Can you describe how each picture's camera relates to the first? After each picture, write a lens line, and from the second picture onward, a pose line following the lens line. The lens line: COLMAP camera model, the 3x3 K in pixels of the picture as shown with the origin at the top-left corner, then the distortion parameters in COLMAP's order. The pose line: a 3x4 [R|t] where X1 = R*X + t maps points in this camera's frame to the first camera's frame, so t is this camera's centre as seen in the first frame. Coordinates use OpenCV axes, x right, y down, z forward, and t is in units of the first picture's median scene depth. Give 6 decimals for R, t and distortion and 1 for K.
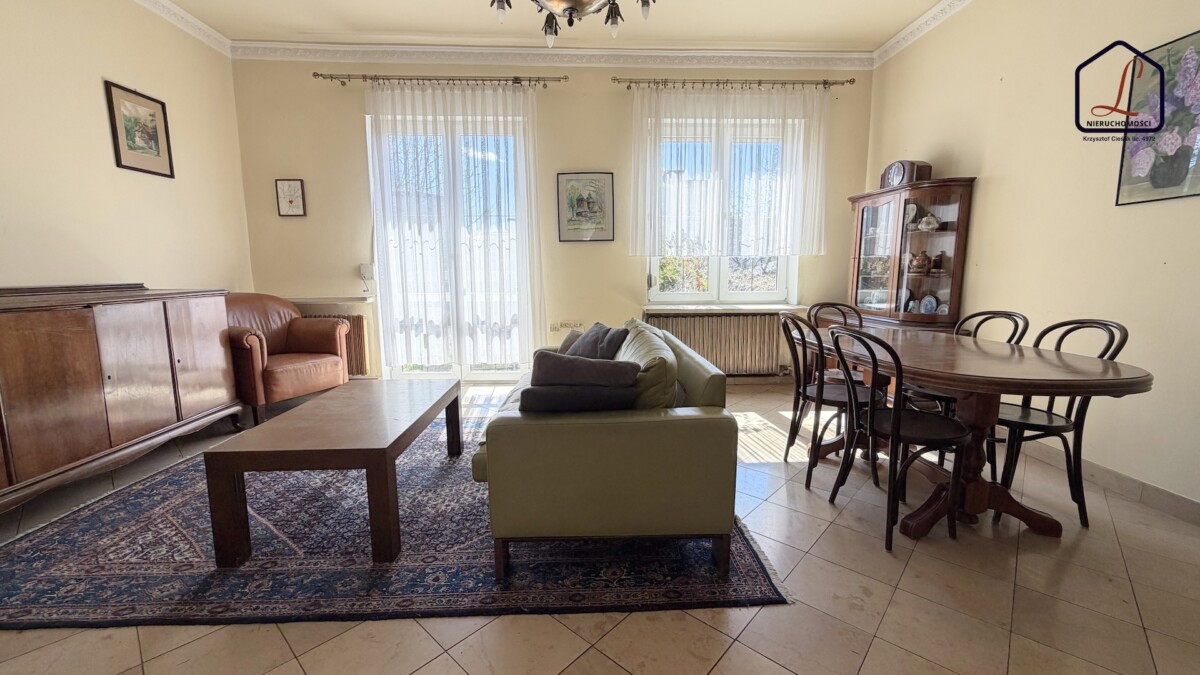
lens RADIAL K [[479.5, 0, 594.9], [0, 479.5, 335.6], [0, 0, 1]] dist [-0.001581, -0.000229]
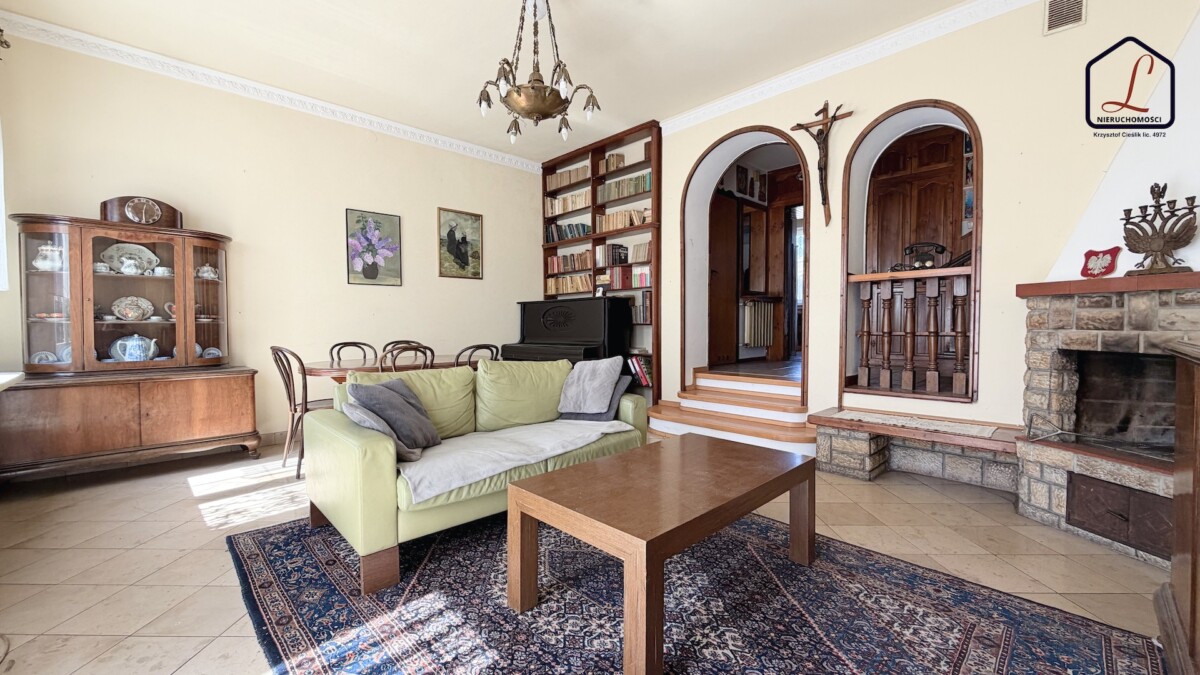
lens RADIAL K [[479.5, 0, 597.0], [0, 479.5, 335.2], [0, 0, 1]] dist [-0.001581, -0.000229]
pose [[-0.668046, -0.013933, 0.743989, -1.023370], [0.104018, 0.988260, 0.111908, -0.191885], [-0.736814, 0.152148, -0.658754, 1.642447]]
